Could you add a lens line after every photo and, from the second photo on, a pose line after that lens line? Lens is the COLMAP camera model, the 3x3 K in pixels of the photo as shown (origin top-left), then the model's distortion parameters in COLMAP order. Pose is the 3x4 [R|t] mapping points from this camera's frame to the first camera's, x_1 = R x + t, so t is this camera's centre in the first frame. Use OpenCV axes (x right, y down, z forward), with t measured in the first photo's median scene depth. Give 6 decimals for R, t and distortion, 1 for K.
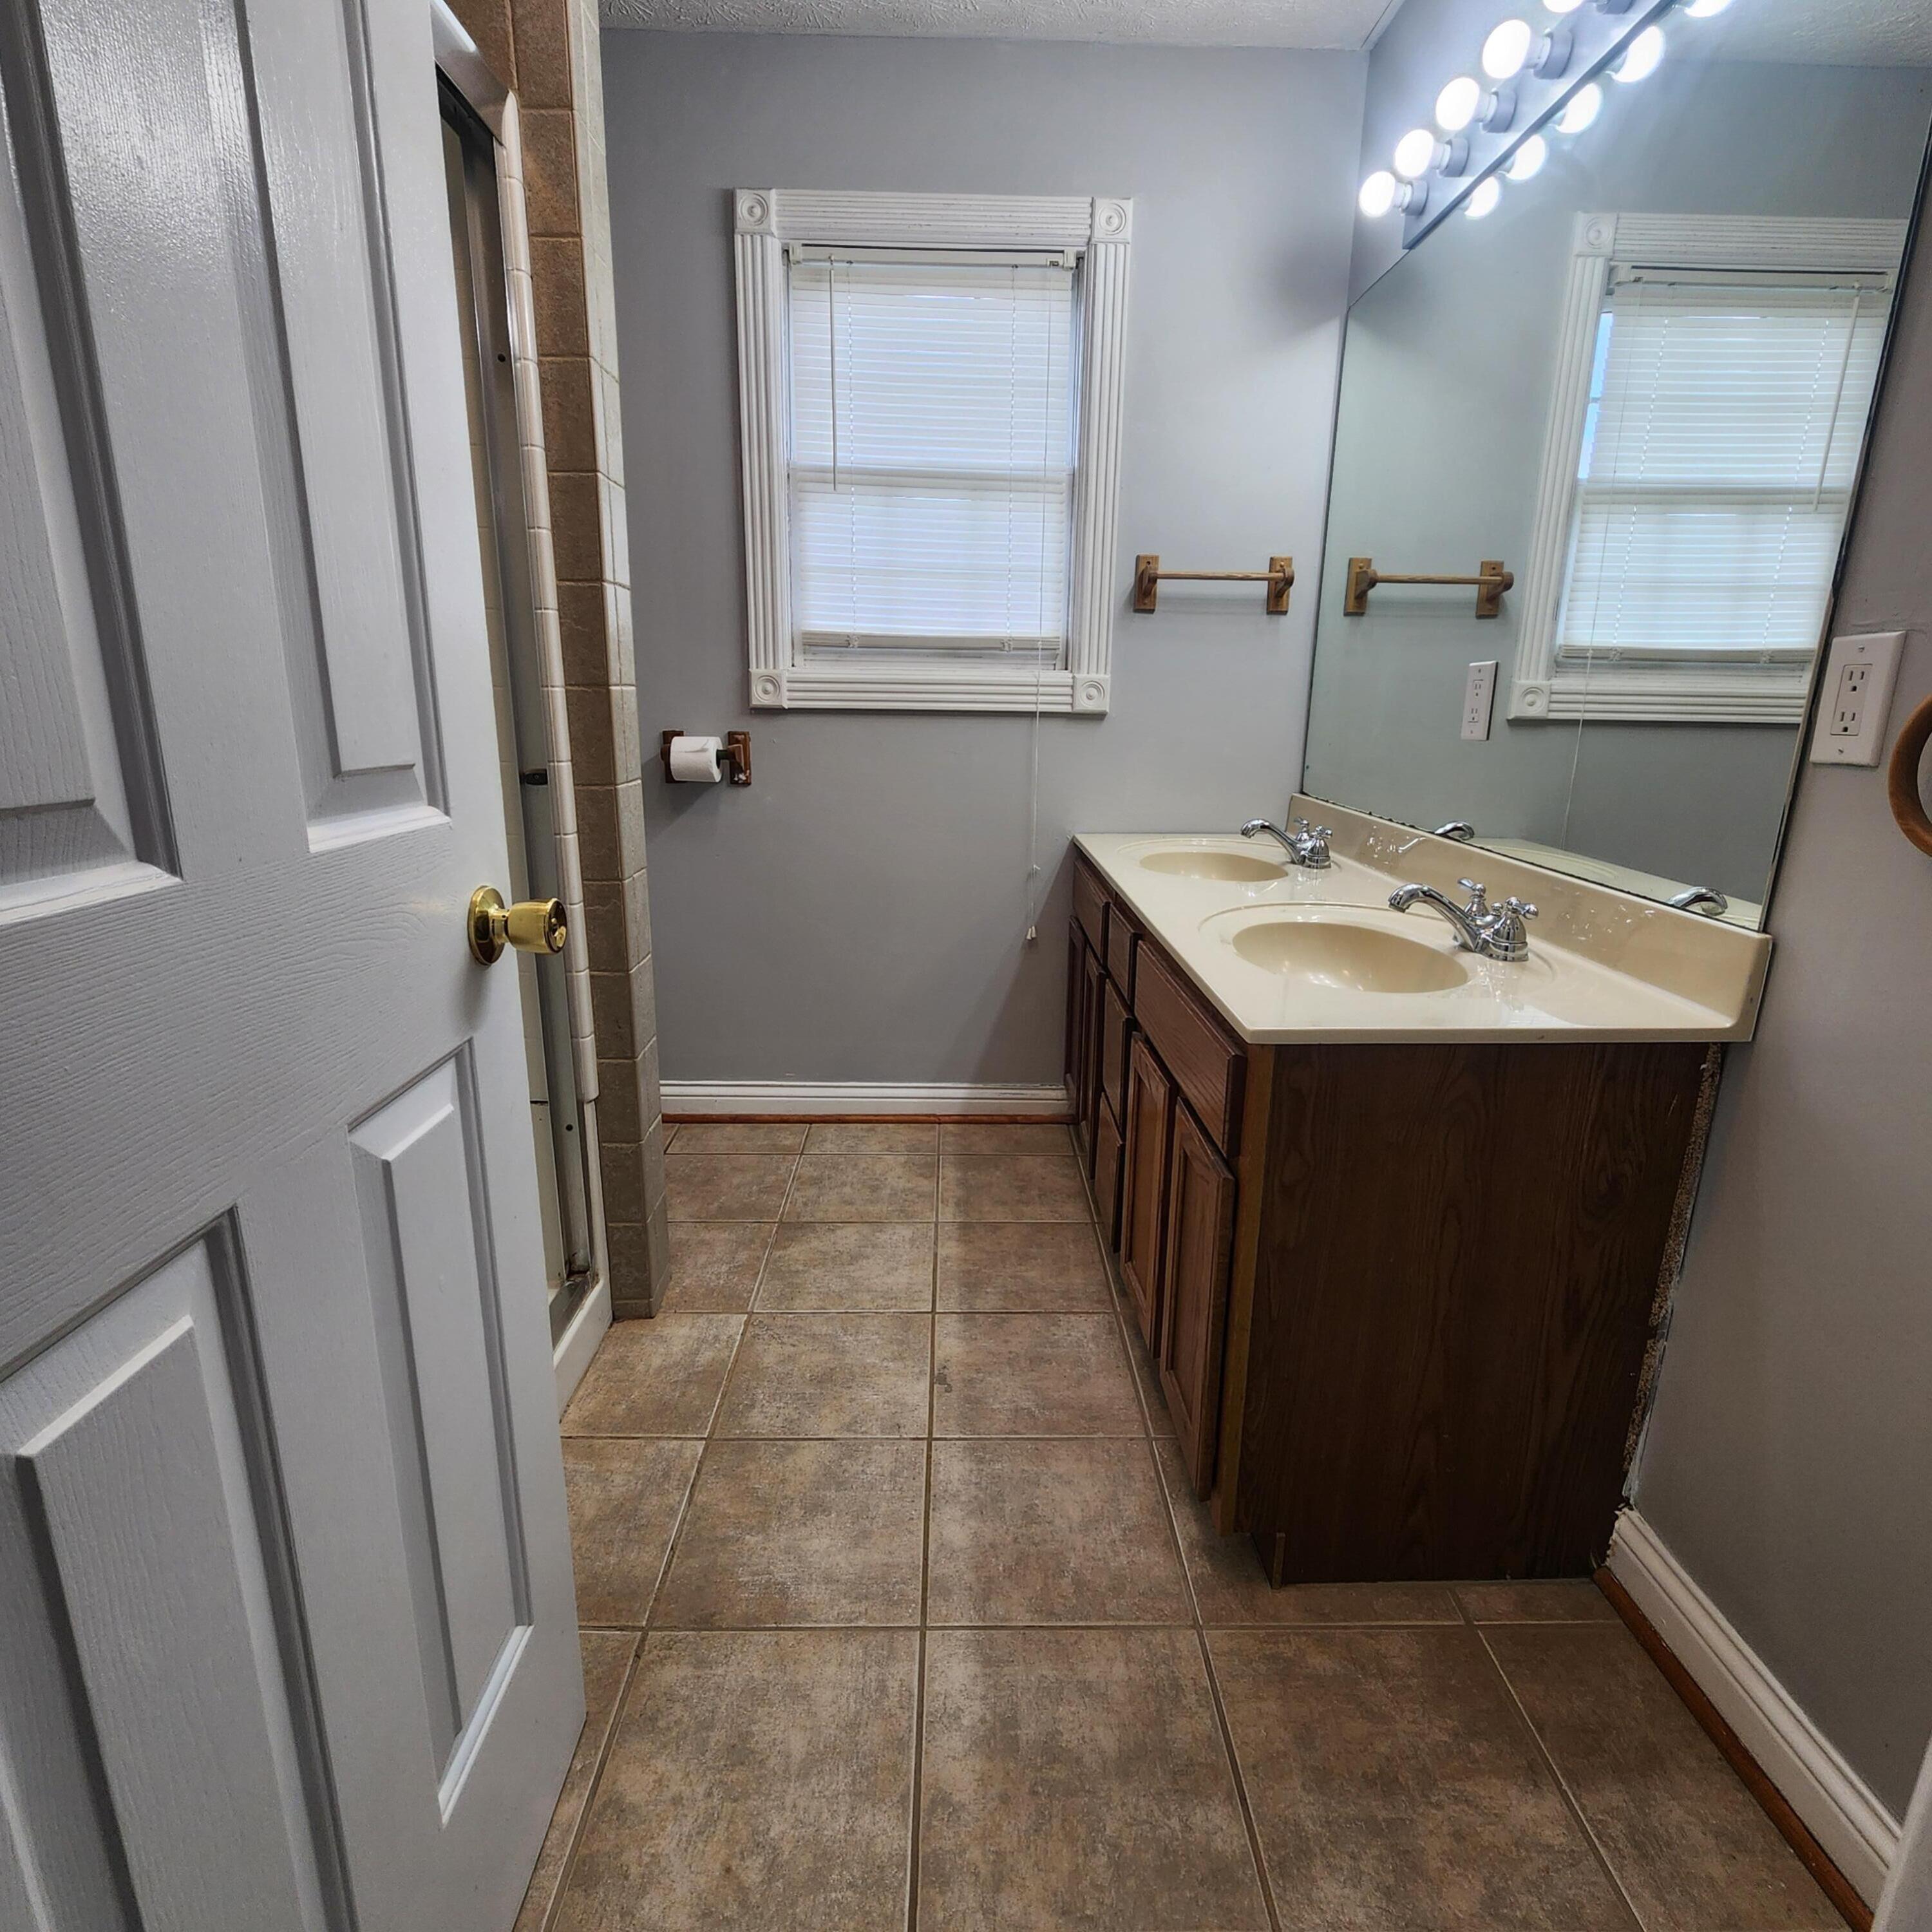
lens RADIAL K [[1056.8, 0, 947.5], [0, 1056.8, 963.5], [0, 0, 1]] dist [-0.006537, 0.000203]
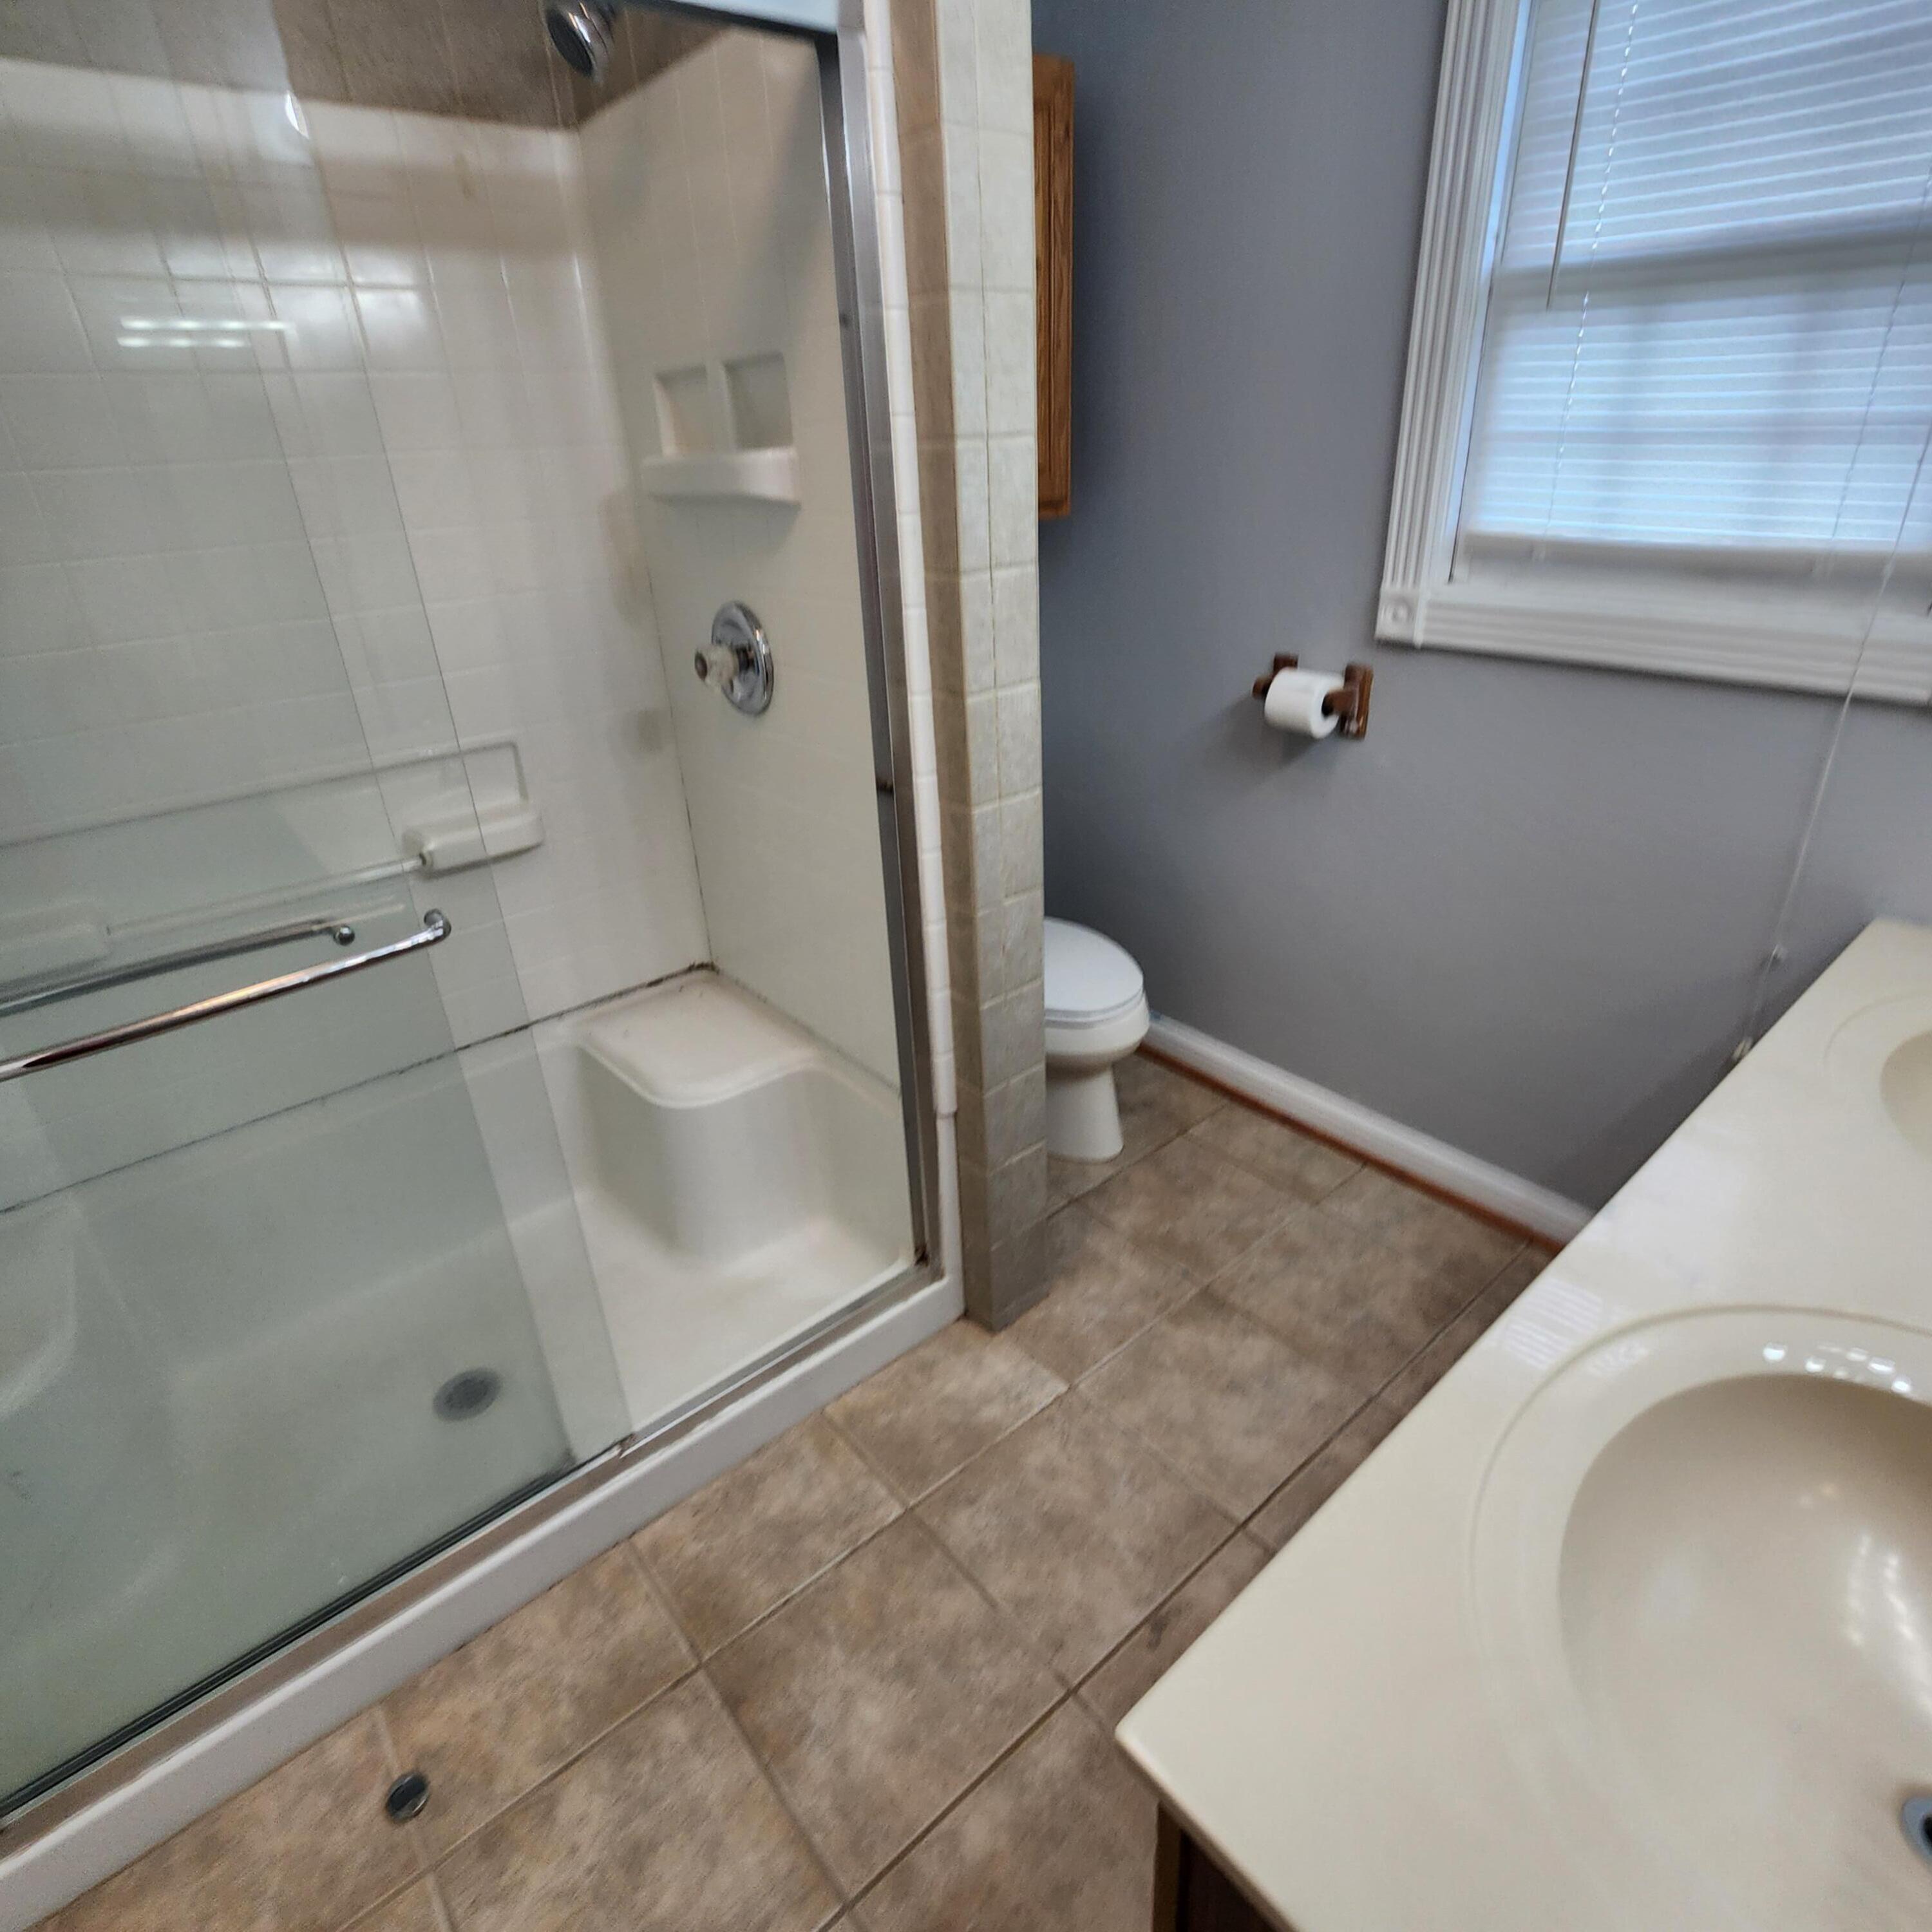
lens RADIAL K [[1056.8, 0, 970.4], [0, 1056.8, 945.5], [0, 0, 1]] dist [-0.006537, 0.000203]
pose [[0.638291, 0.288668, -0.713621, 0.239375], [-0.140093, 0.955107, 0.261047, -0.205670], [0.756940, -0.066651, 0.650076, 0.313634]]
